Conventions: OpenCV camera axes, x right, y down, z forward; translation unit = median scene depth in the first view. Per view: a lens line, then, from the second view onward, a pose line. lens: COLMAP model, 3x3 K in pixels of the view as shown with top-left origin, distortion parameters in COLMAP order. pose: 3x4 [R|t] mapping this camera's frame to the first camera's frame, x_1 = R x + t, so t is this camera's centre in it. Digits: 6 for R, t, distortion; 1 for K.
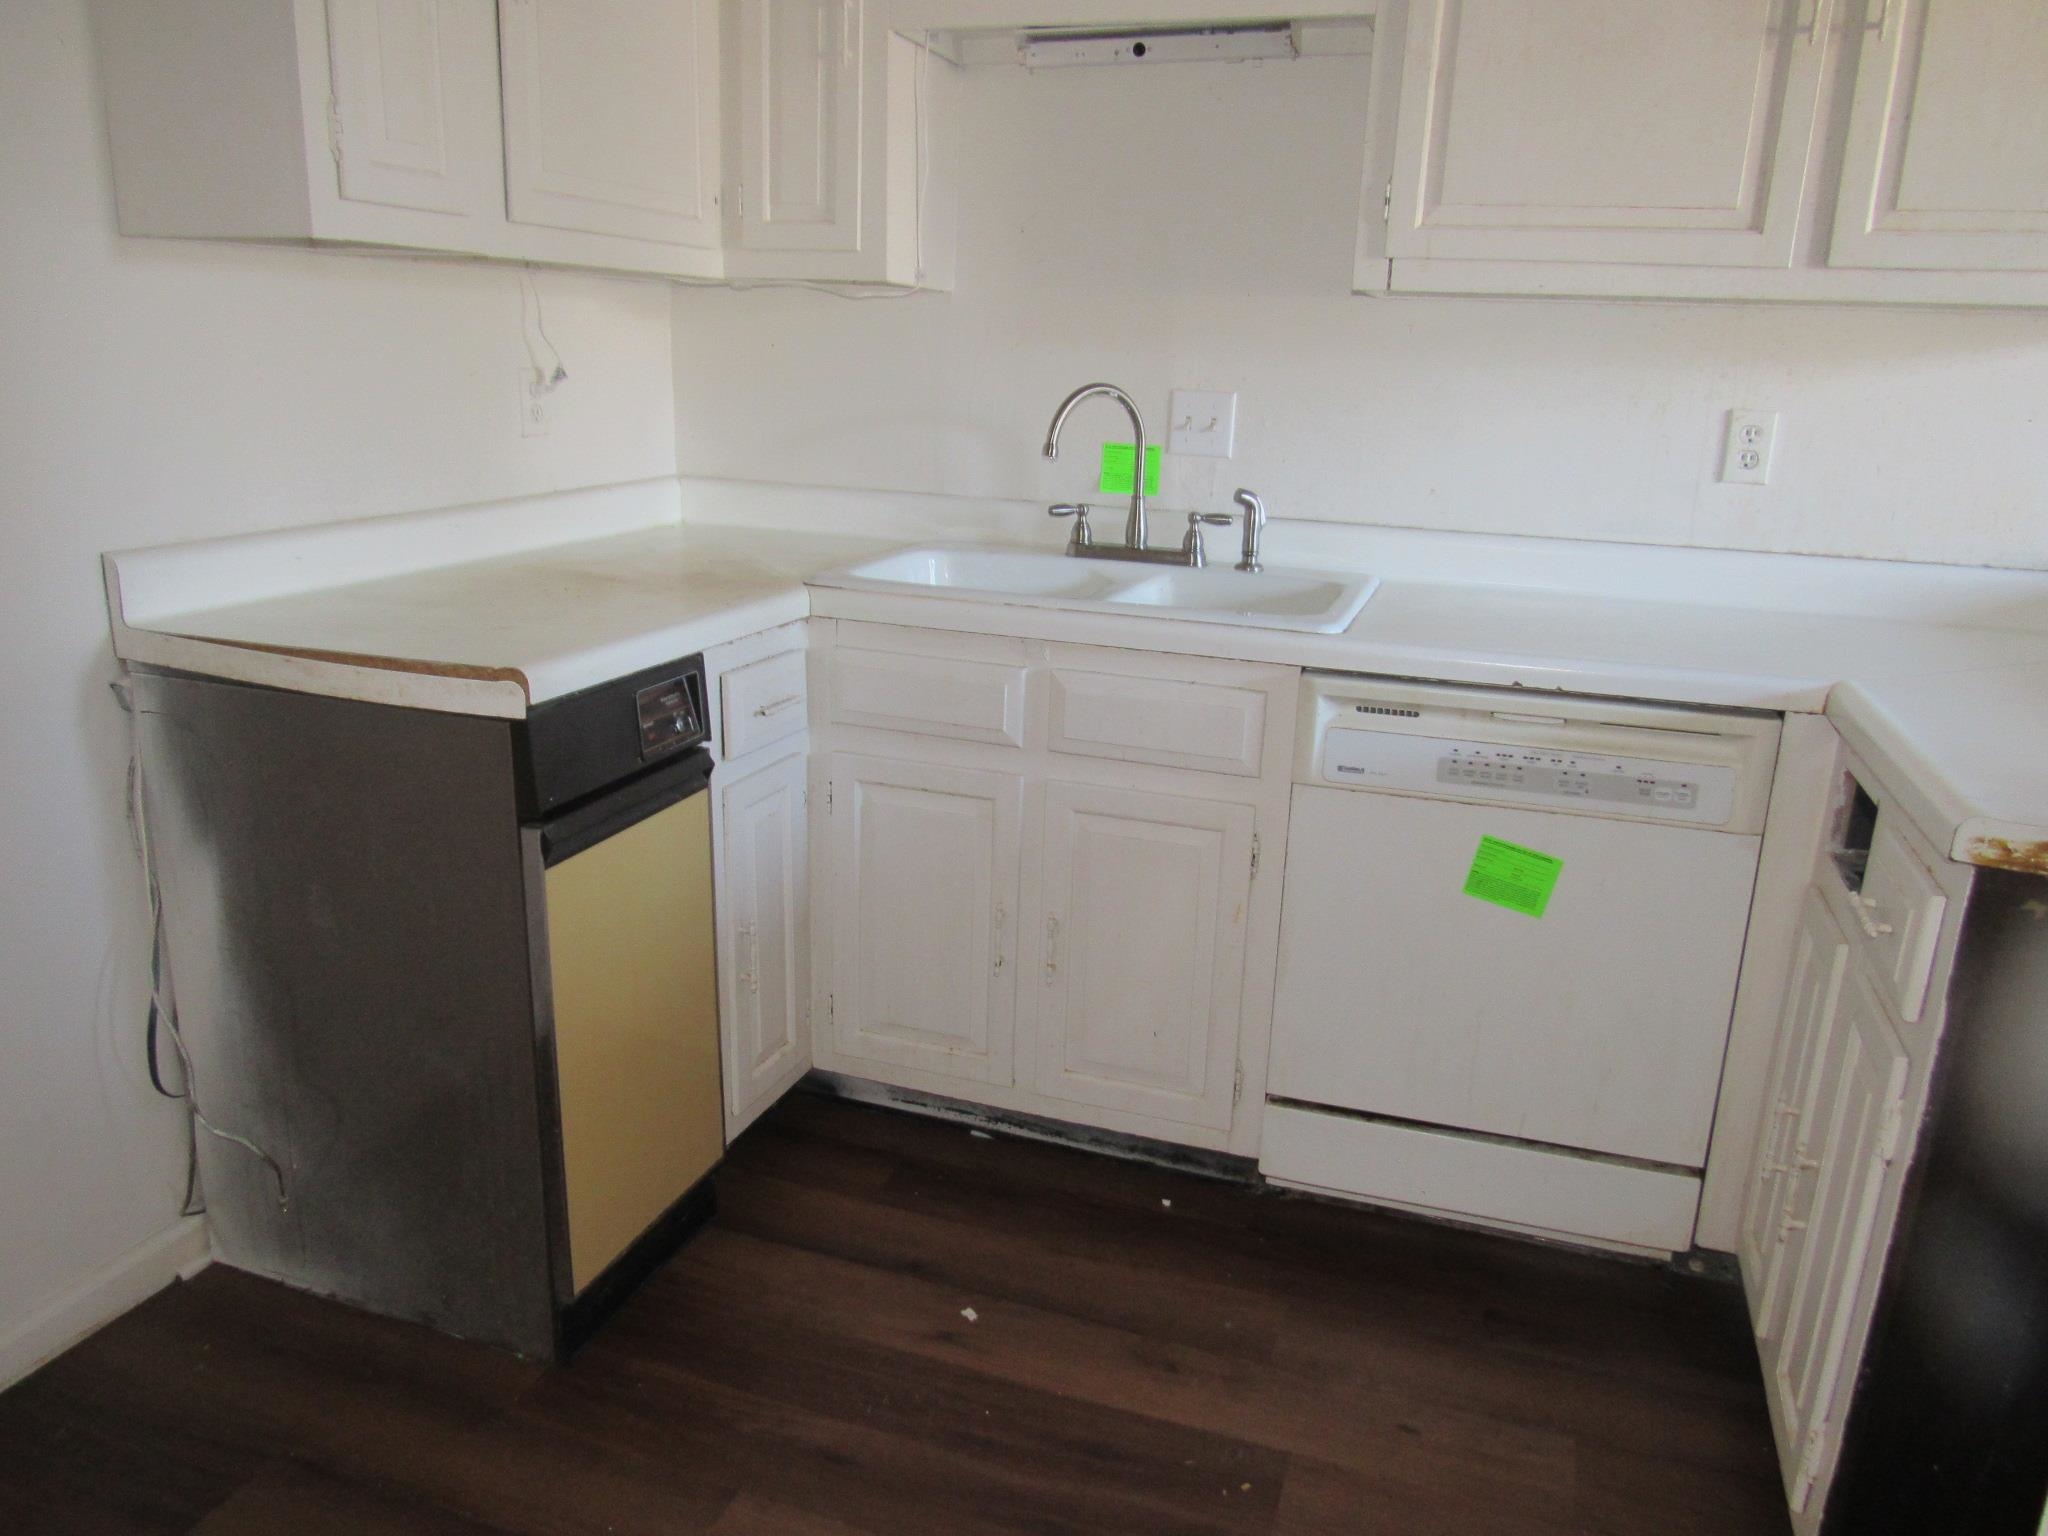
lens RADIAL K [[1485.0, 0, 1024.0], [0, 1485.0, 768.0], [0, 0, 1]] dist [-0.013050, 0.001124]
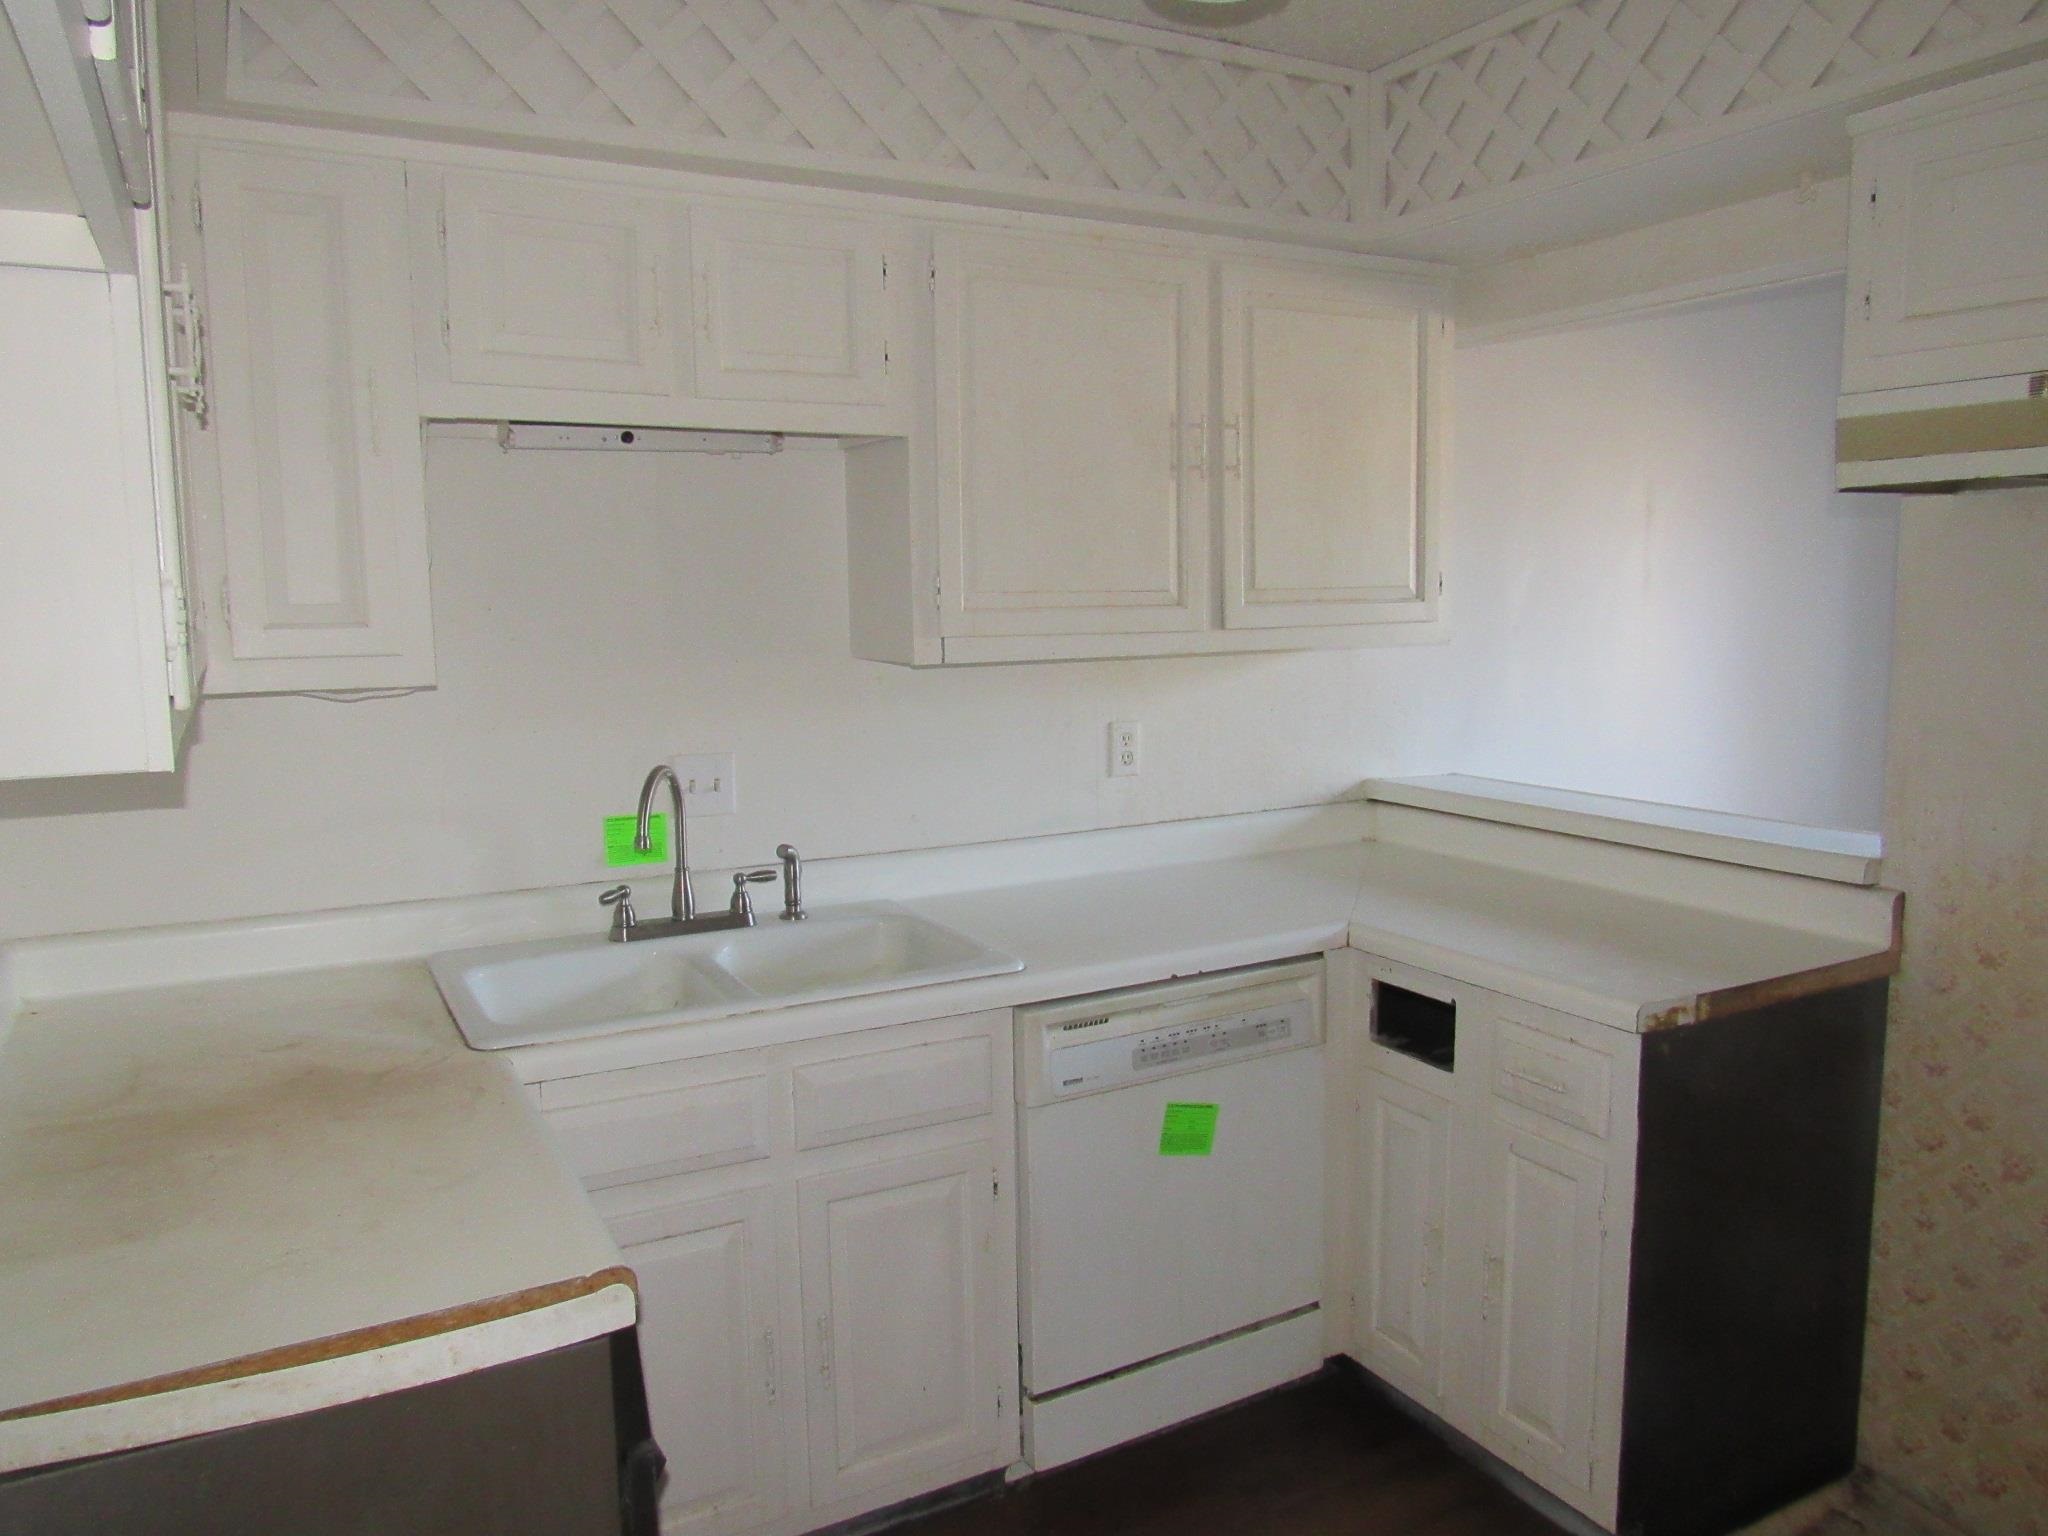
lens RADIAL K [[1485.0, 0, 1024.0], [0, 1485.0, 768.0], [0, 0, 1]] dist [-0.013050, 0.001124]
pose [[0.667789, -0.136318, 0.731762, -0.577854], [0.234810, 0.971470, -0.033309, -0.194148], [-0.706345, 0.194068, 0.680746, 0.191475]]
